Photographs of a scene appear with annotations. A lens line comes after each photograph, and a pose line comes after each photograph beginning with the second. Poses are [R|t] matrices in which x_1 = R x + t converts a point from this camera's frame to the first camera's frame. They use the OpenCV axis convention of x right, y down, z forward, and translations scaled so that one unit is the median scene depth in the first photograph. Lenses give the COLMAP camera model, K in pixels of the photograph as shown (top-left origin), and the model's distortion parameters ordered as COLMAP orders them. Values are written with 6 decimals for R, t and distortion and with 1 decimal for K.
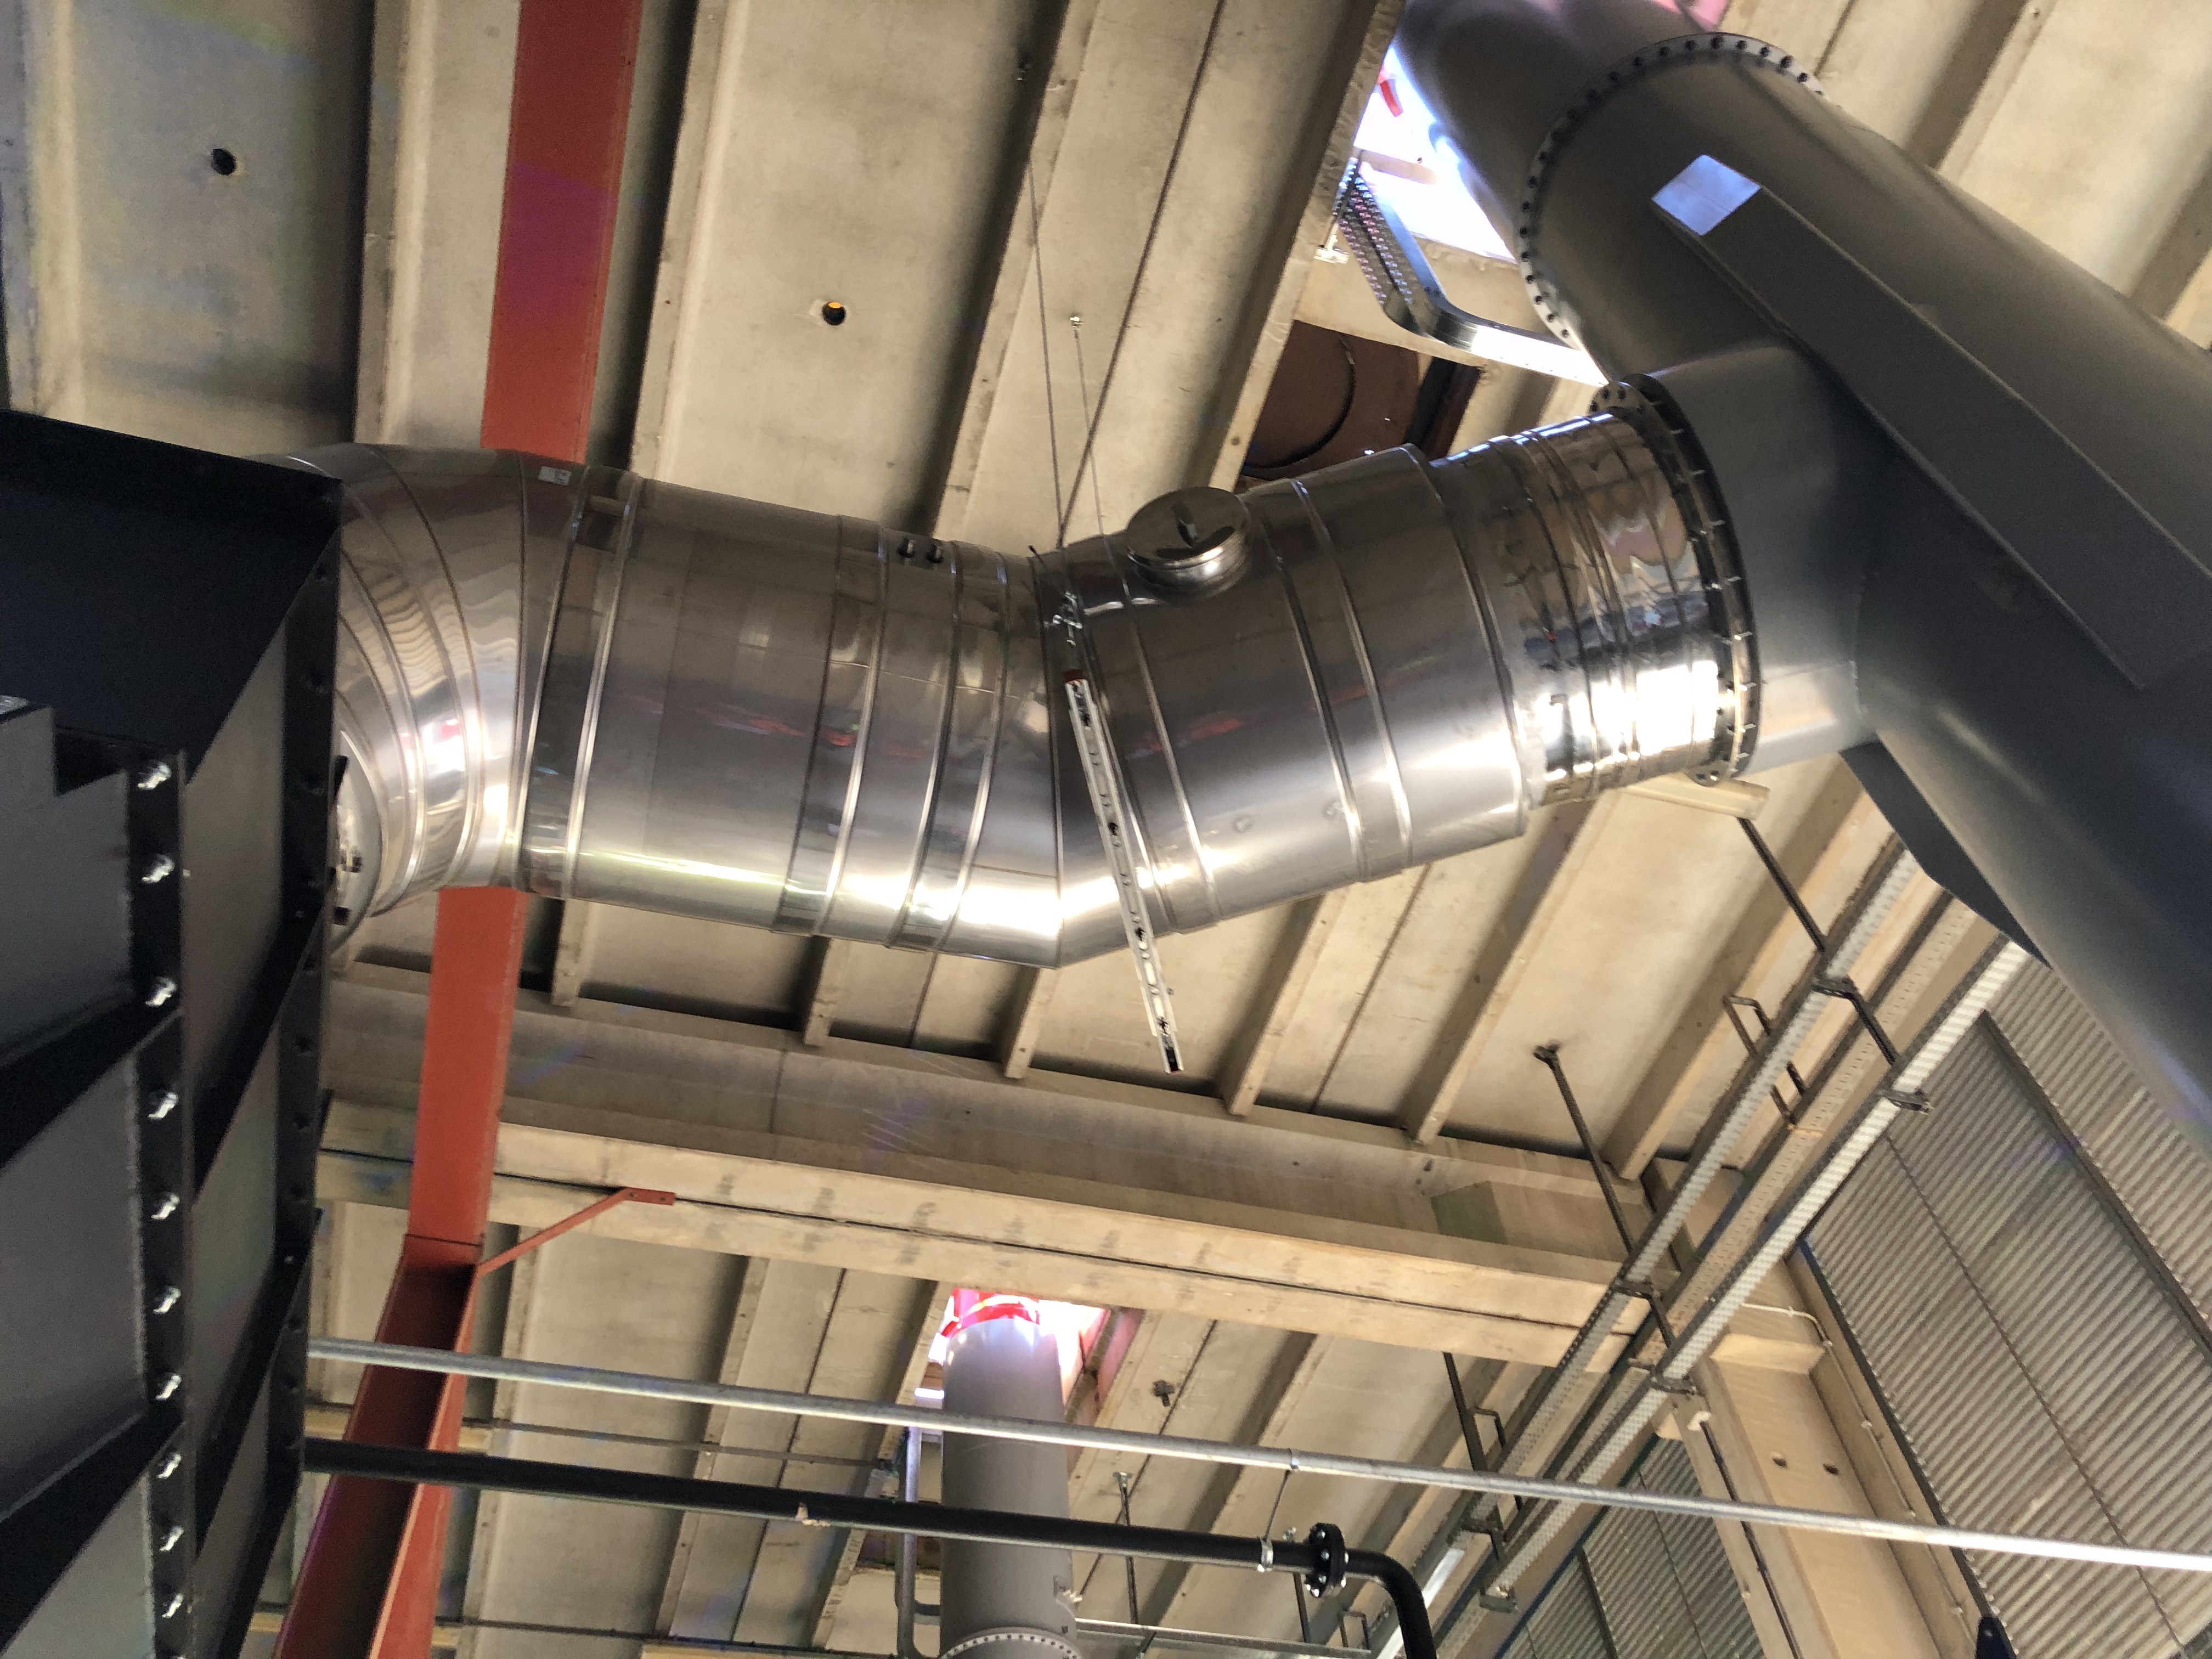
lens RADIAL K [[1841.7, 0, 1106.0], [0, 1841.7, 829.5], [0, 0, 1]] dist [0.002938, -0.007987]
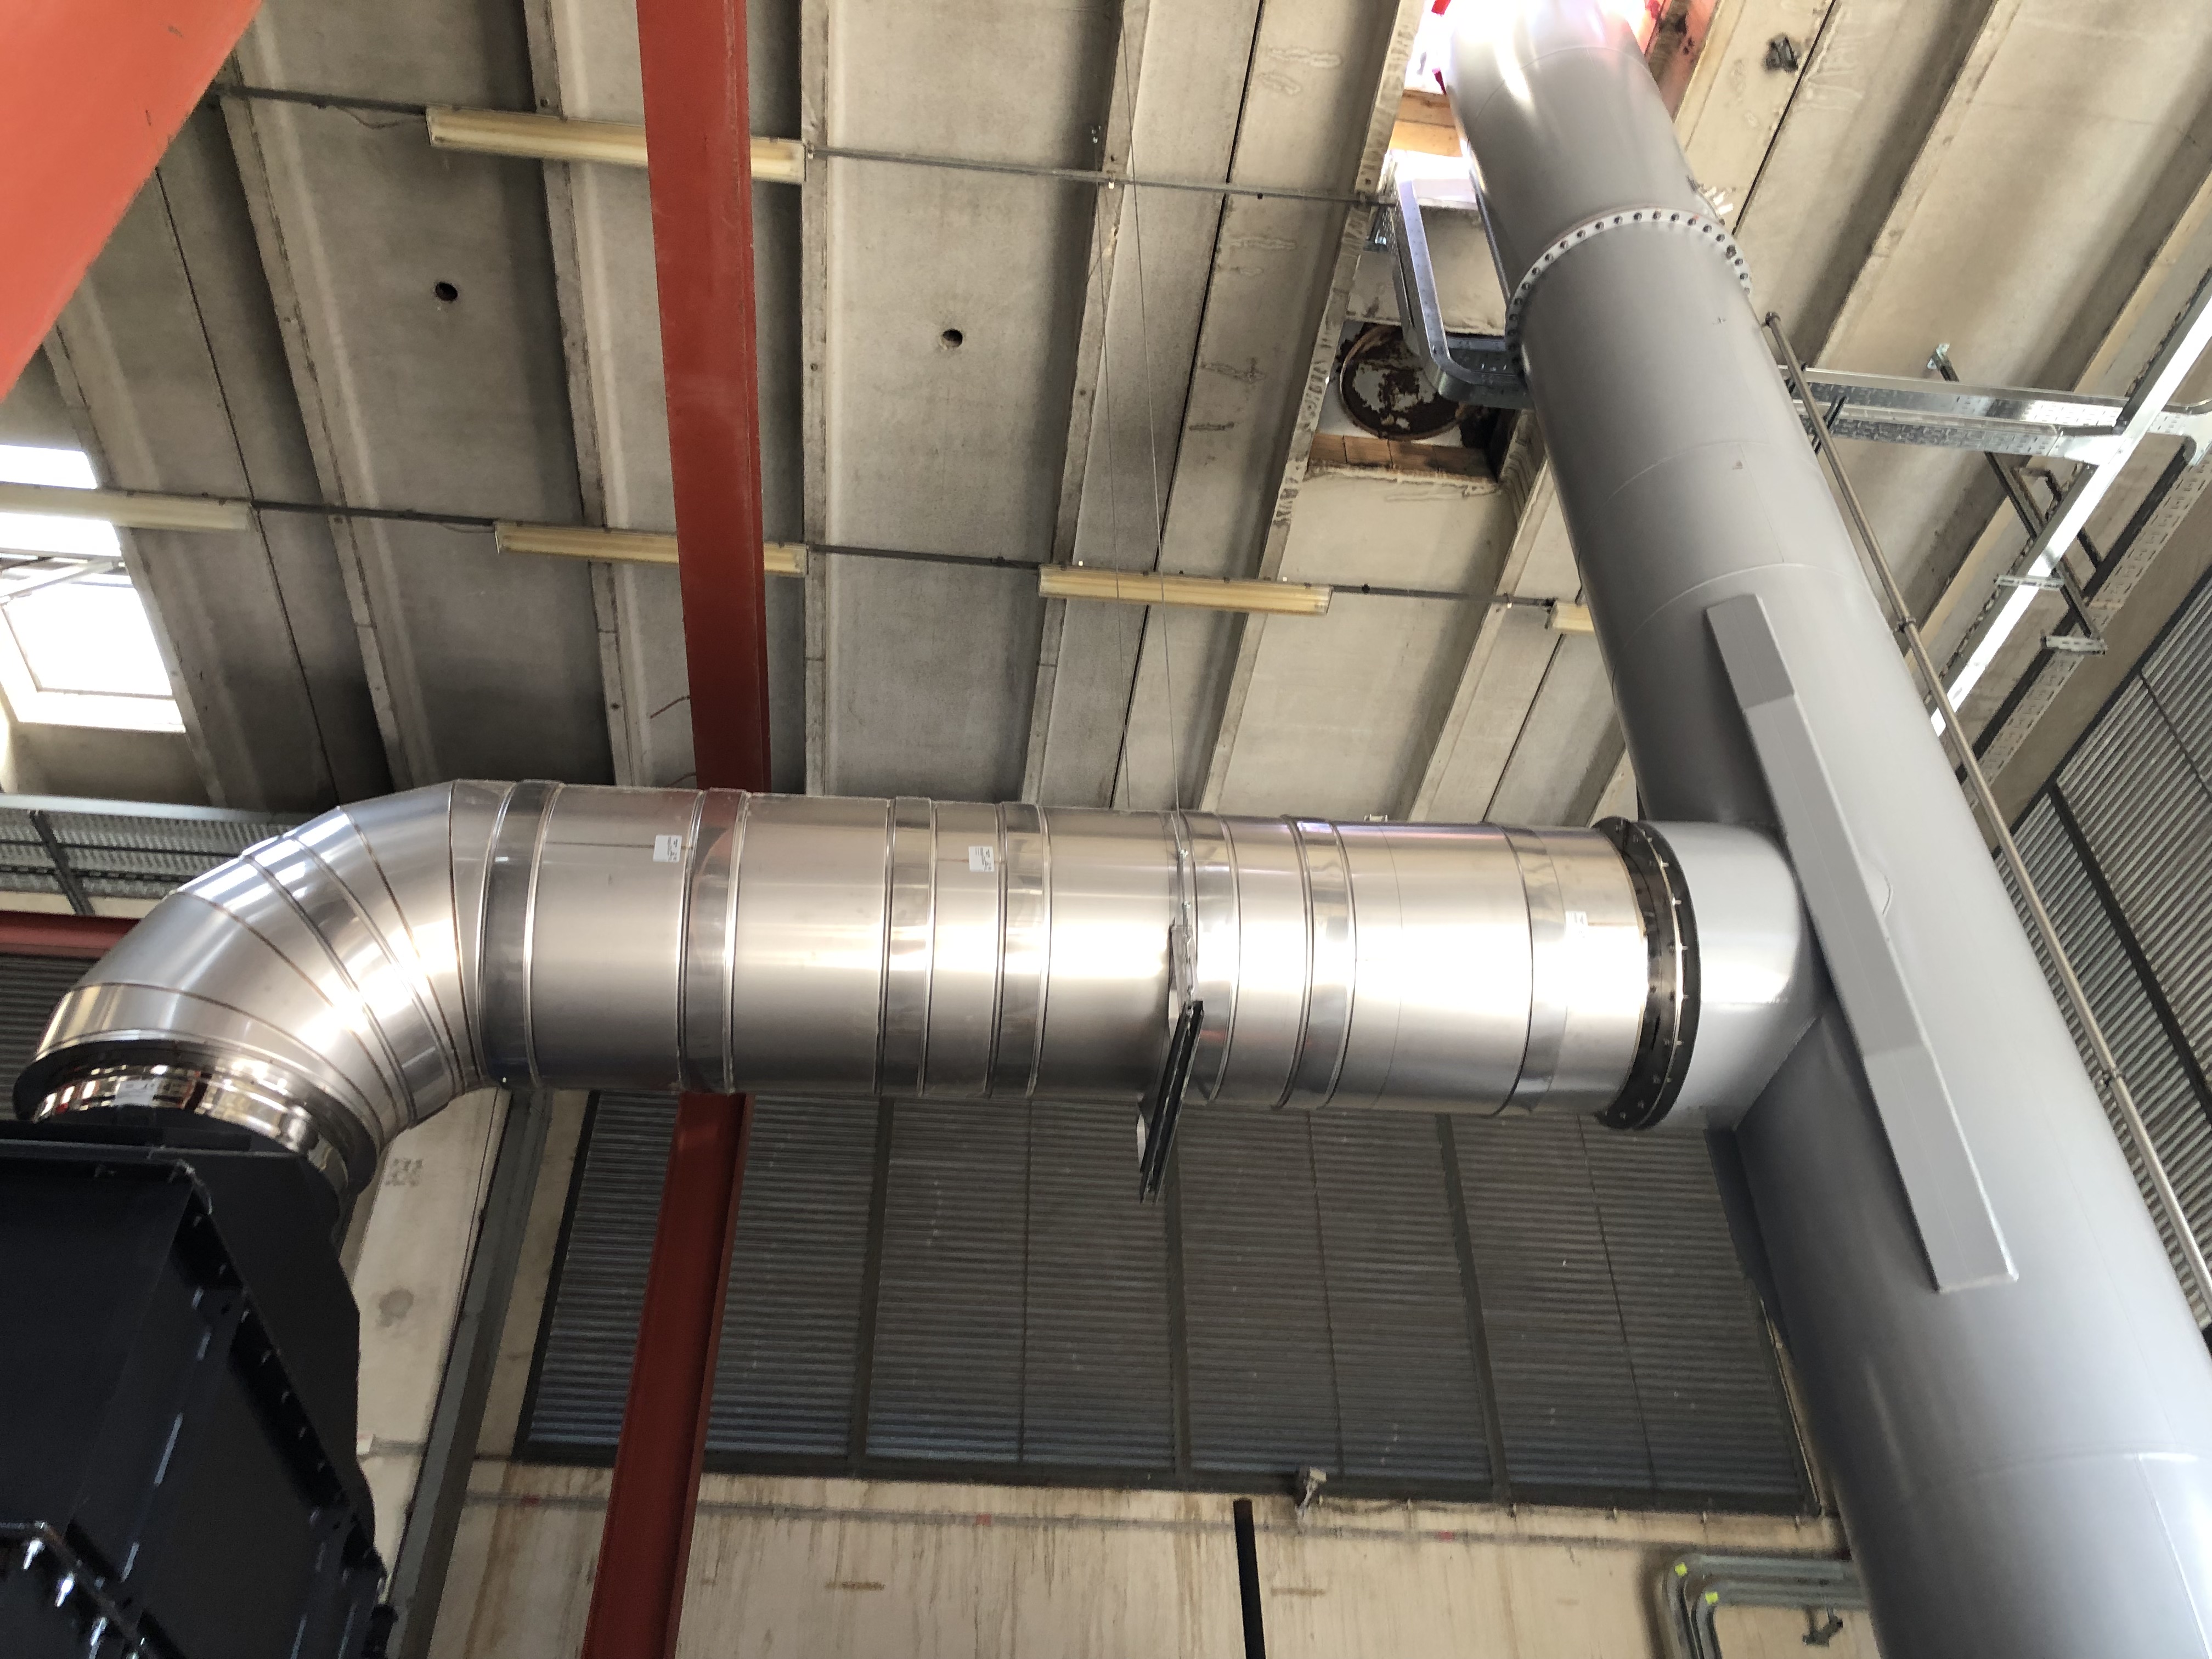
lens RADIAL K [[1778.0, 0, 1069.6], [0, 1778.0, 824.5], [0, 0, 1]] dist [0.059874, -0.001246]
pose [[0.984245, -0.079594, -0.157884, -0.129126], [0.113226, 0.969569, 0.217060, 0.376055], [0.135803, -0.231517, 0.963305, 0.267914]]
